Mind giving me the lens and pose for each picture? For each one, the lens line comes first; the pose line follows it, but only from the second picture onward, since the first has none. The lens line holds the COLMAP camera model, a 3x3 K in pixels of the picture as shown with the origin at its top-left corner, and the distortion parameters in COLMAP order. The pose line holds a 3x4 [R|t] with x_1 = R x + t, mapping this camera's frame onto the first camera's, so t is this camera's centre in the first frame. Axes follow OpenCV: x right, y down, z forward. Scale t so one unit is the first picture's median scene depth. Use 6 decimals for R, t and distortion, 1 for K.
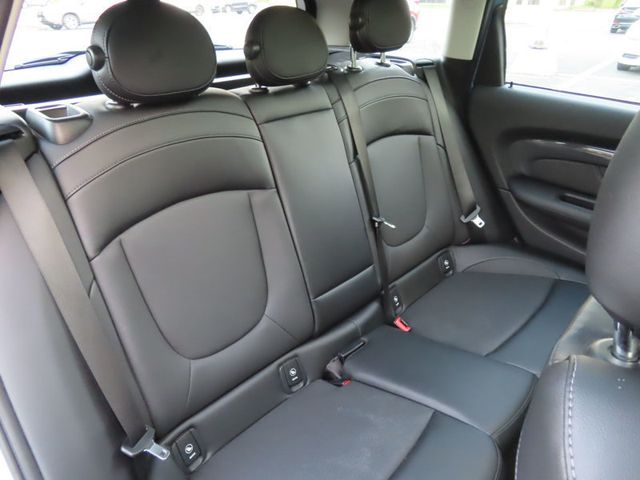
lens RADIAL K [[455.3, 0, 318.3], [0, 455.3, 236.9], [0, 0, 1]] dist [-0.012387, 0.009561]
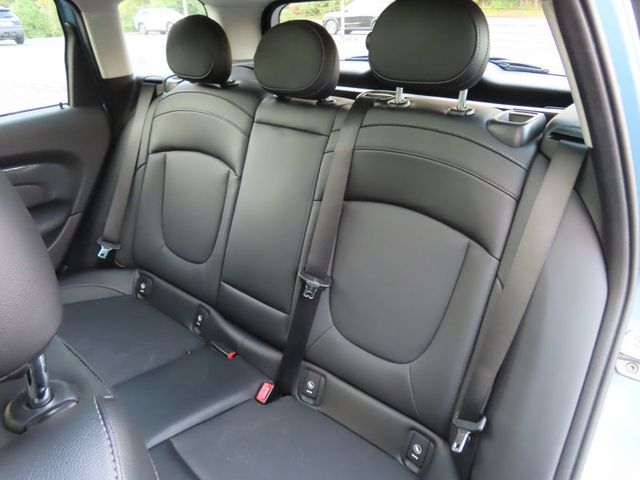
lens RADIAL K [[432.3, 0, 318.5], [0, 432.3, 245.4], [0, 0, 1]] dist [0.032778, 0.000654]
pose [[0.083122, 0.452243, -0.888013, 0.843250], [-0.456044, 0.809576, 0.369609, -0.401832], [0.886067, 0.374250, 0.273536, 0.819141]]
